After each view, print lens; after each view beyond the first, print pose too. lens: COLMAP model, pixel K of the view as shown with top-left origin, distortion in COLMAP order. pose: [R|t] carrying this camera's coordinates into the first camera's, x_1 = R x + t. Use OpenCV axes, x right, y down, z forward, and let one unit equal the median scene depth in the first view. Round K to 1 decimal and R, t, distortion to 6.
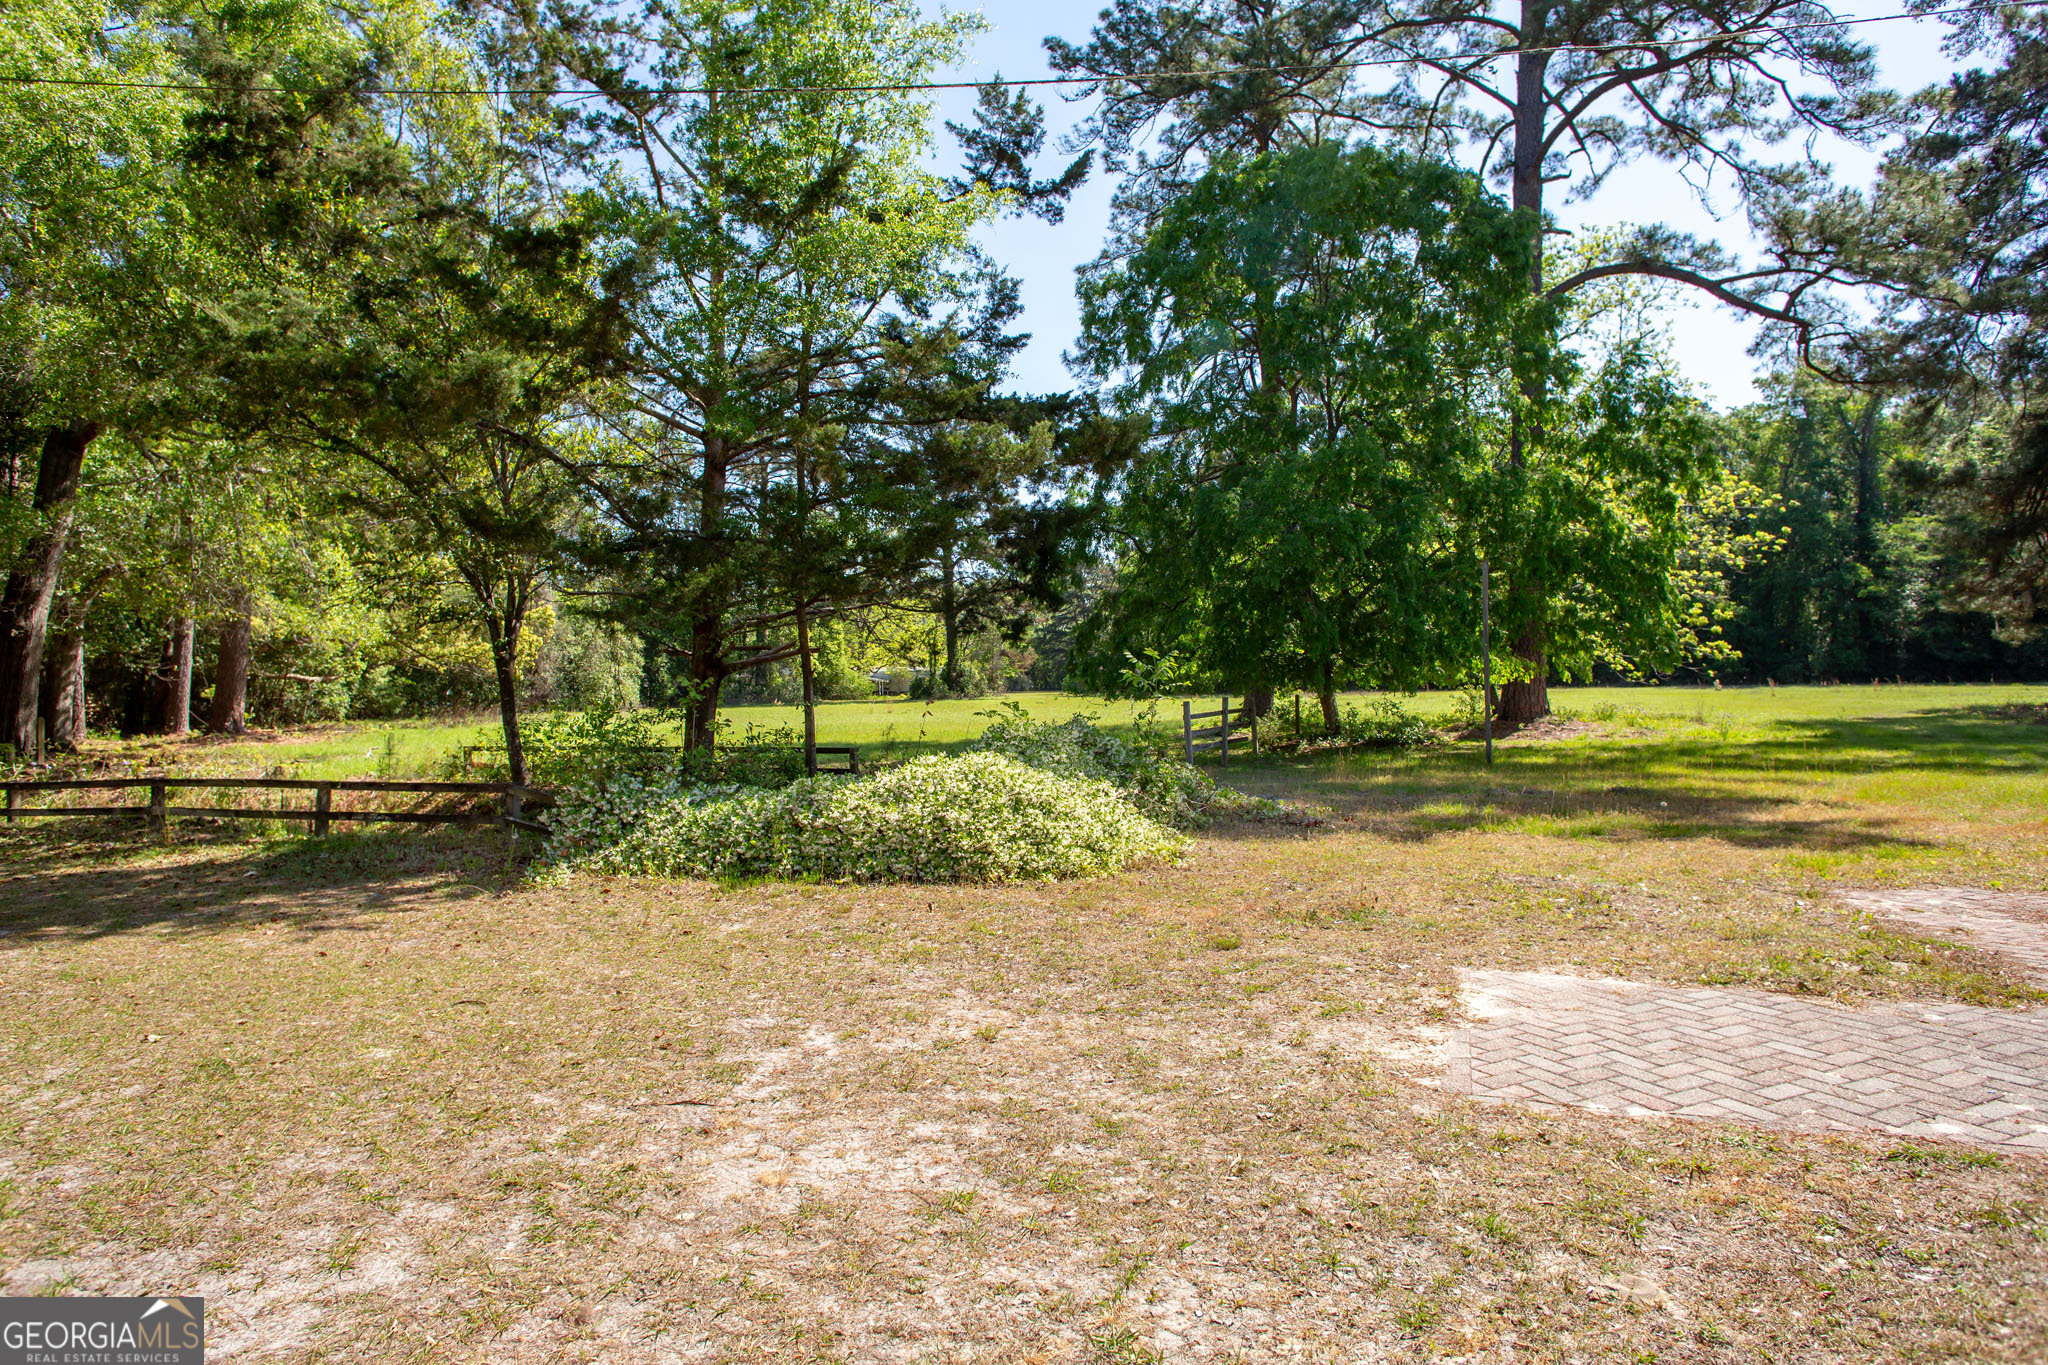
lens RADIAL K [[1156.8, 0, 1020.7], [0, 1156.8, 666.7], [0, 0, 1]] dist [0.023483, -0.005101]
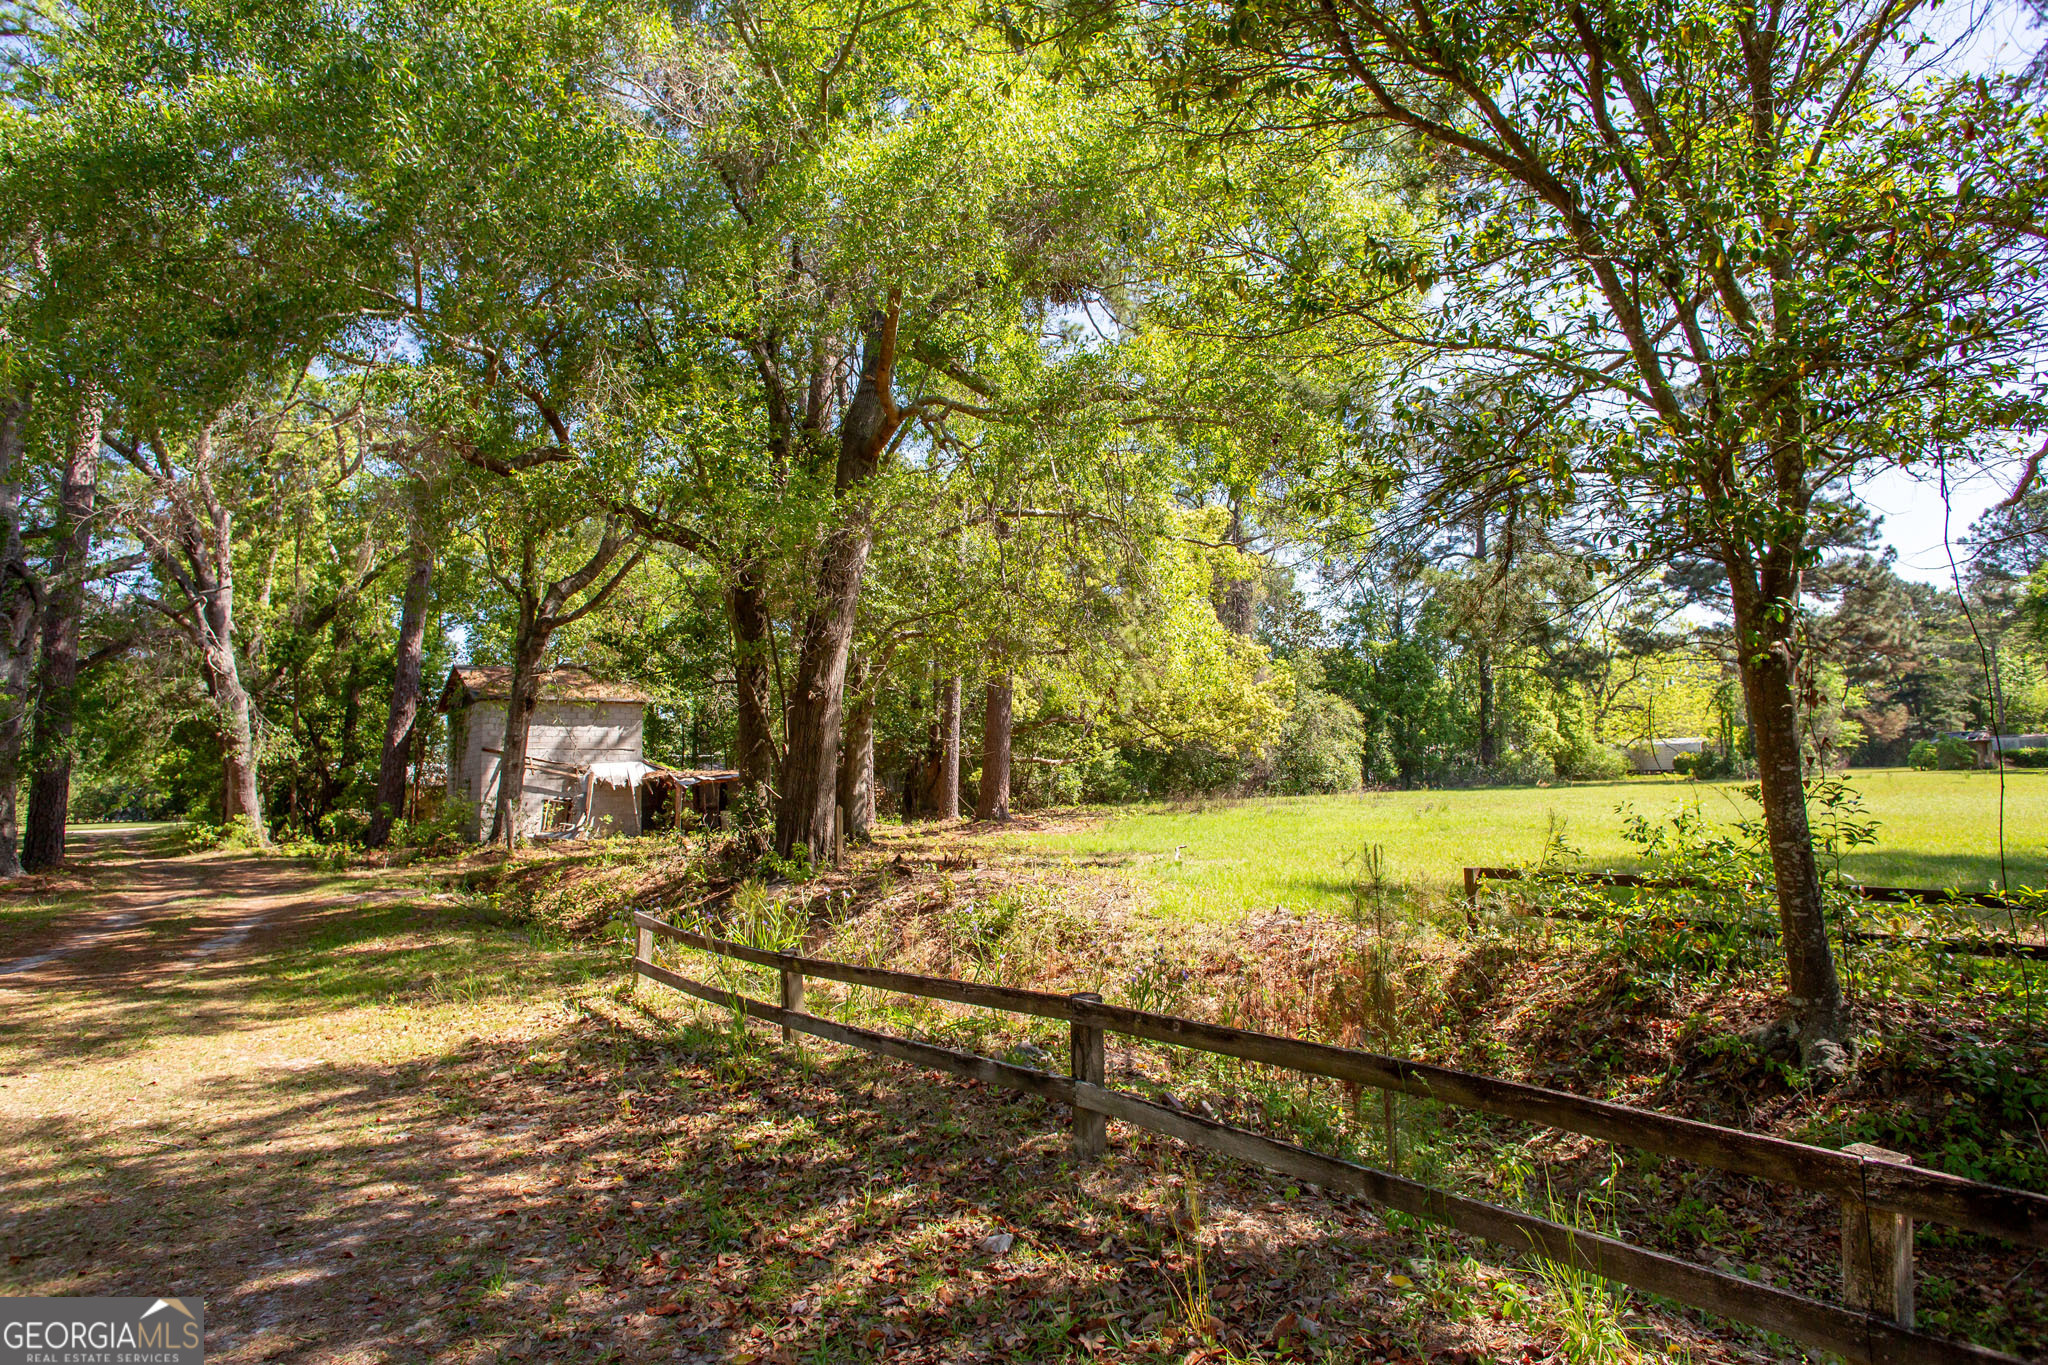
lens RADIAL K [[1156.8, 0, 1020.6], [0, 1156.8, 682.3], [0, 0, 1]] dist [0.023483, -0.005101]
pose [[0.856045, -0.053970, -0.514075, -0.180774], [0.024005, 0.997612, -0.064760, 0.008114], [0.516343, 0.043098, 0.855297, 0.217884]]
